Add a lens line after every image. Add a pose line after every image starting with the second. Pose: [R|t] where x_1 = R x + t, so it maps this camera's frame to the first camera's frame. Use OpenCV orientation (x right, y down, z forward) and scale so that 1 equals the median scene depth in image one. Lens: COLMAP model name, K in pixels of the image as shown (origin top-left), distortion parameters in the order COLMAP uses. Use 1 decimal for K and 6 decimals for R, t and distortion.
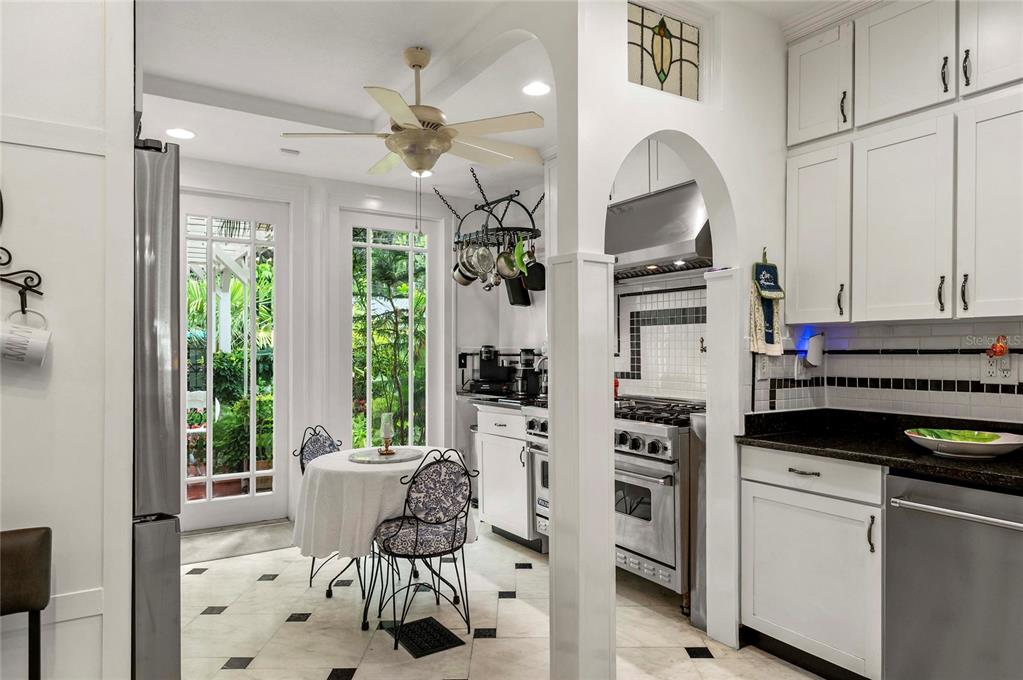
lens RADIAL K [[633.5, 0, 511.5], [0, 633.5, 340.0], [0, 0, 1]] dist [-0.005054, -0.001192]
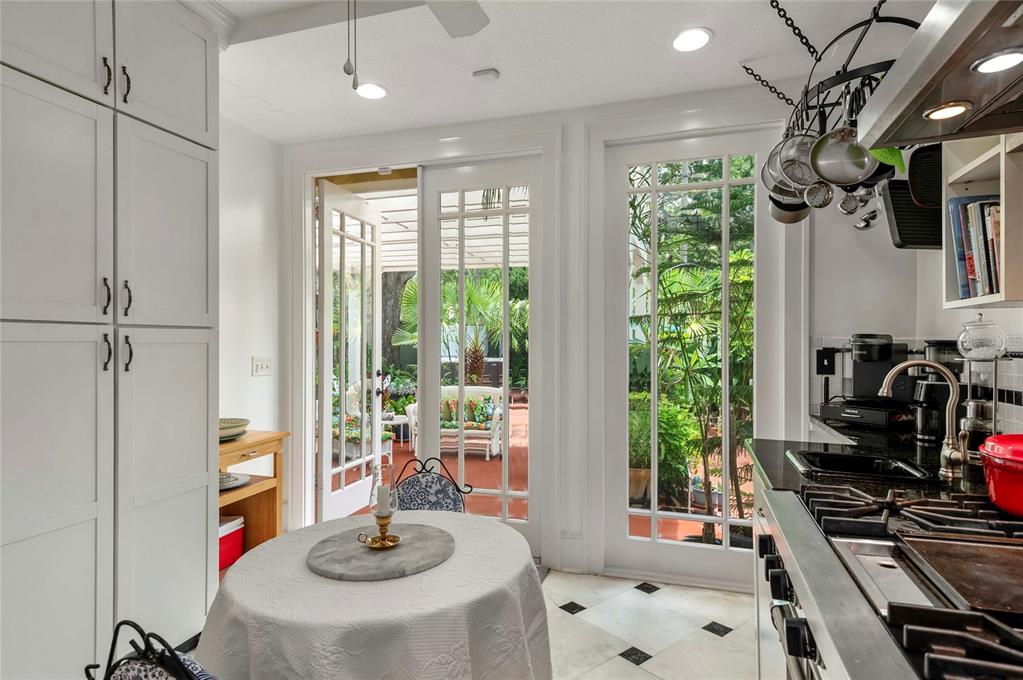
lens RADIAL K [[508.8, 0, 511.5], [0, 508.8, 340.0], [0, 0, 1]] dist [-0.000478, 0.000039]
pose [[0.615561, 0.003376, -0.788082, 0.220861], [0.000224, 0.999990, 0.004459, 0.022875], [0.788089, -0.002921, 0.615554, 1.003793]]
